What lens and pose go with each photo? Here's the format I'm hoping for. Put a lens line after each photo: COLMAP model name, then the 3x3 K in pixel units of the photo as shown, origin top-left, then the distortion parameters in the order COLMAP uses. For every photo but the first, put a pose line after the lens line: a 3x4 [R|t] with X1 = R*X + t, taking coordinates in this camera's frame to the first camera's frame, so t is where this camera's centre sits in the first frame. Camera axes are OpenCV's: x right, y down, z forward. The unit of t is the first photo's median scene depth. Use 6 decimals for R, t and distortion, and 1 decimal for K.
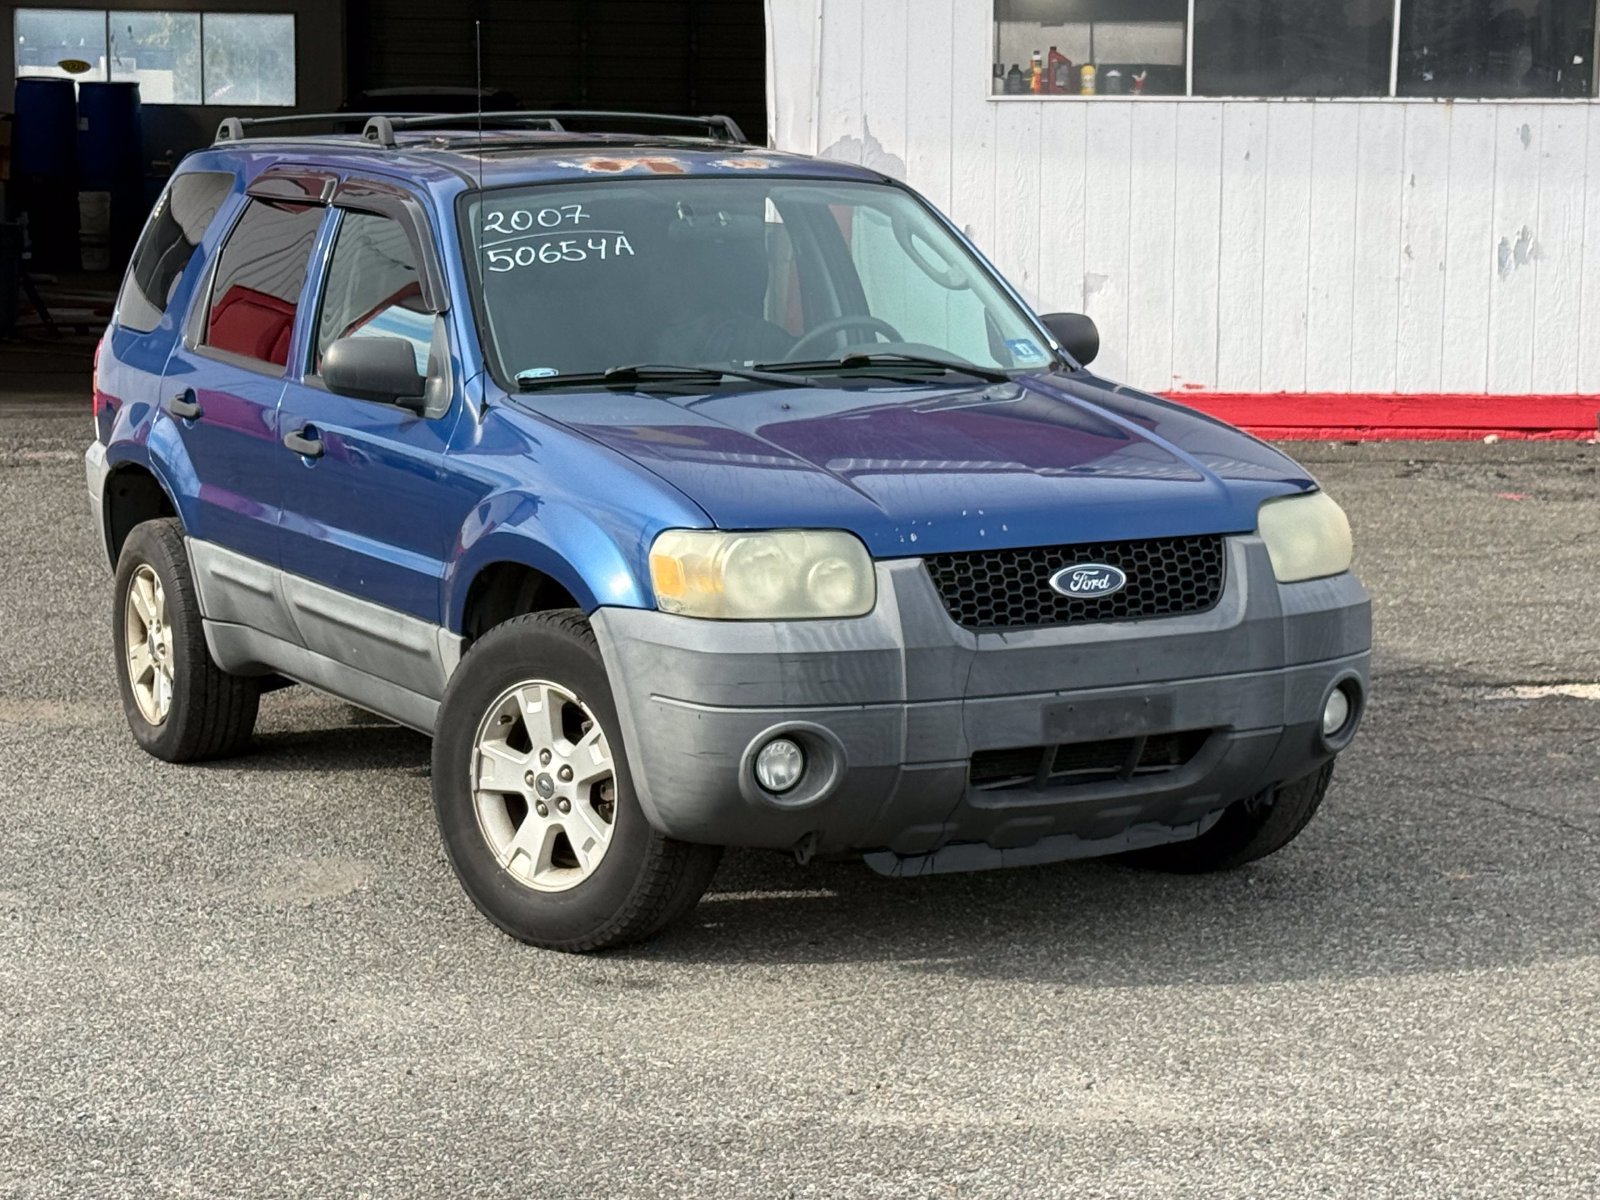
lens RADIAL K [[2861.7, 0, 800.0], [0, 2861.7, 600.0], [0, 0, 1]] dist [0.120588, 0.138866]
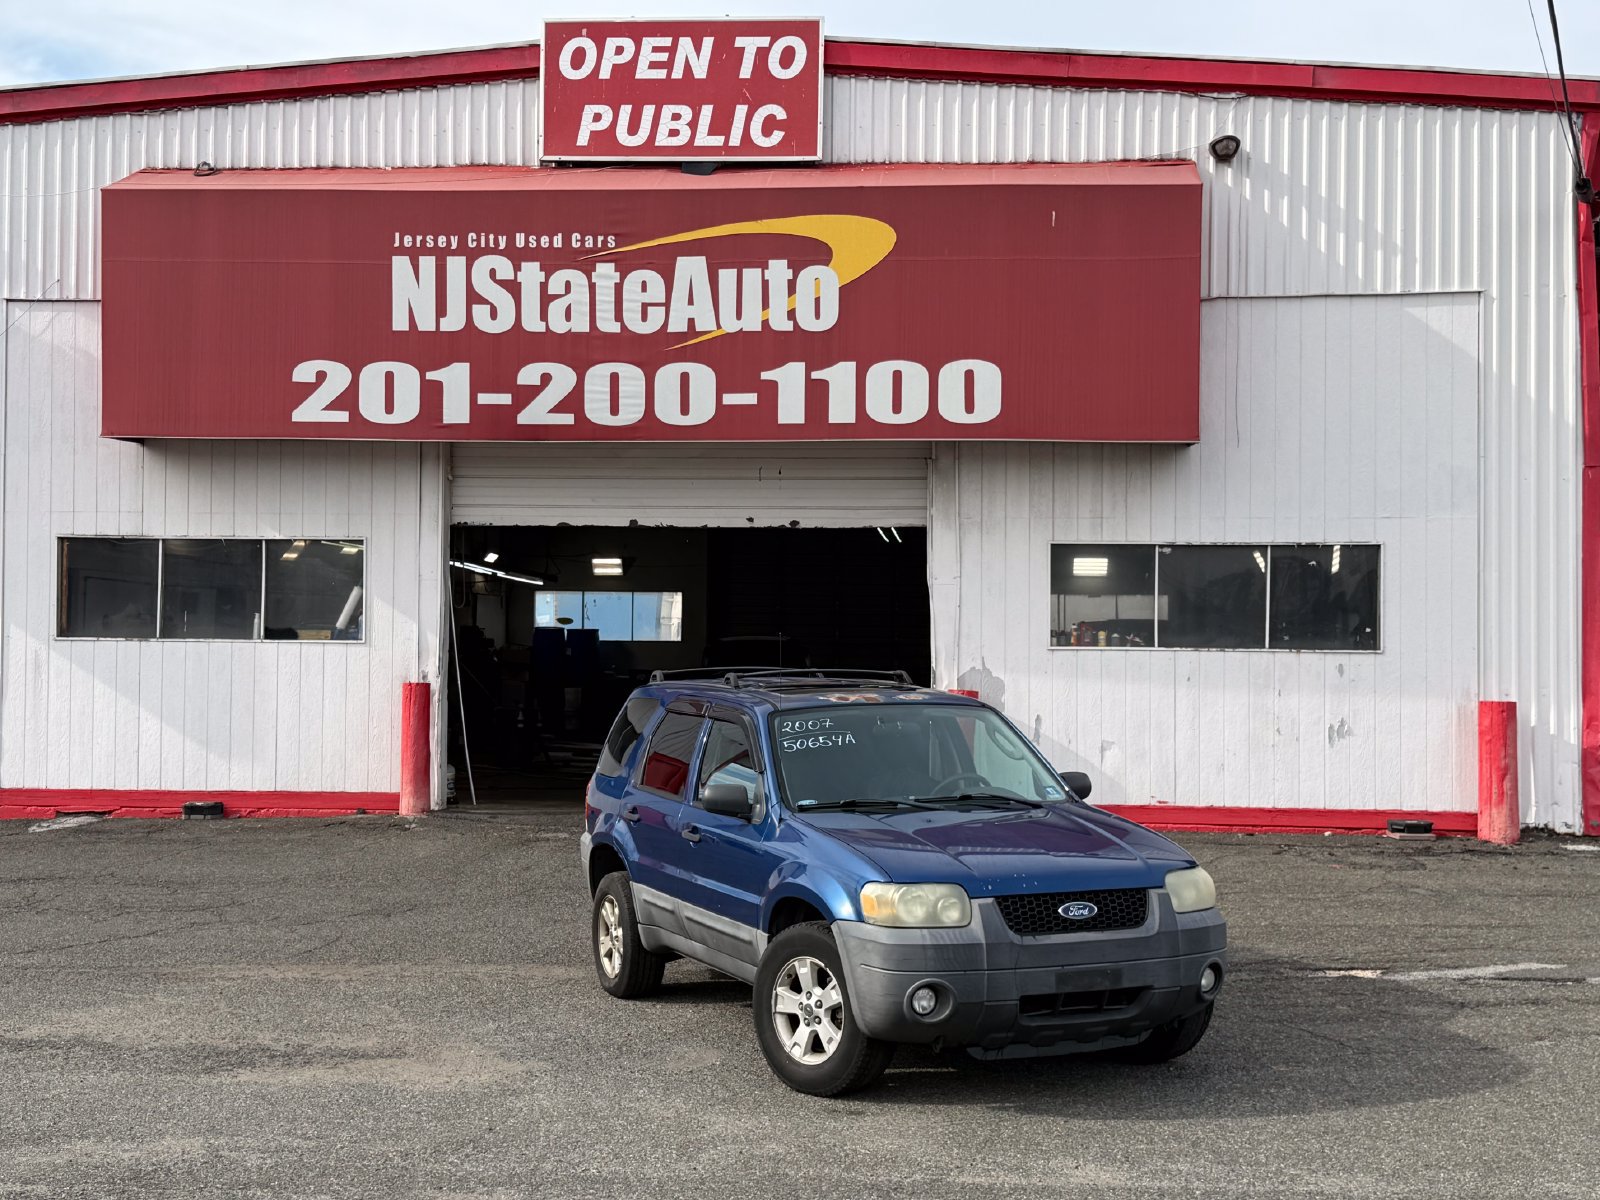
lens RADIAL K [[1609.1, 0, 798.6], [0, 1609.1, 674.9], [0, 0, 1]] dist [0.096035, -0.000933]
pose [[0.995195, -0.003891, -0.097839, 0.015504], [-0.010519, 0.989179, -0.146334, -0.001871], [0.097350, 0.146660, 0.984385, -0.146466]]
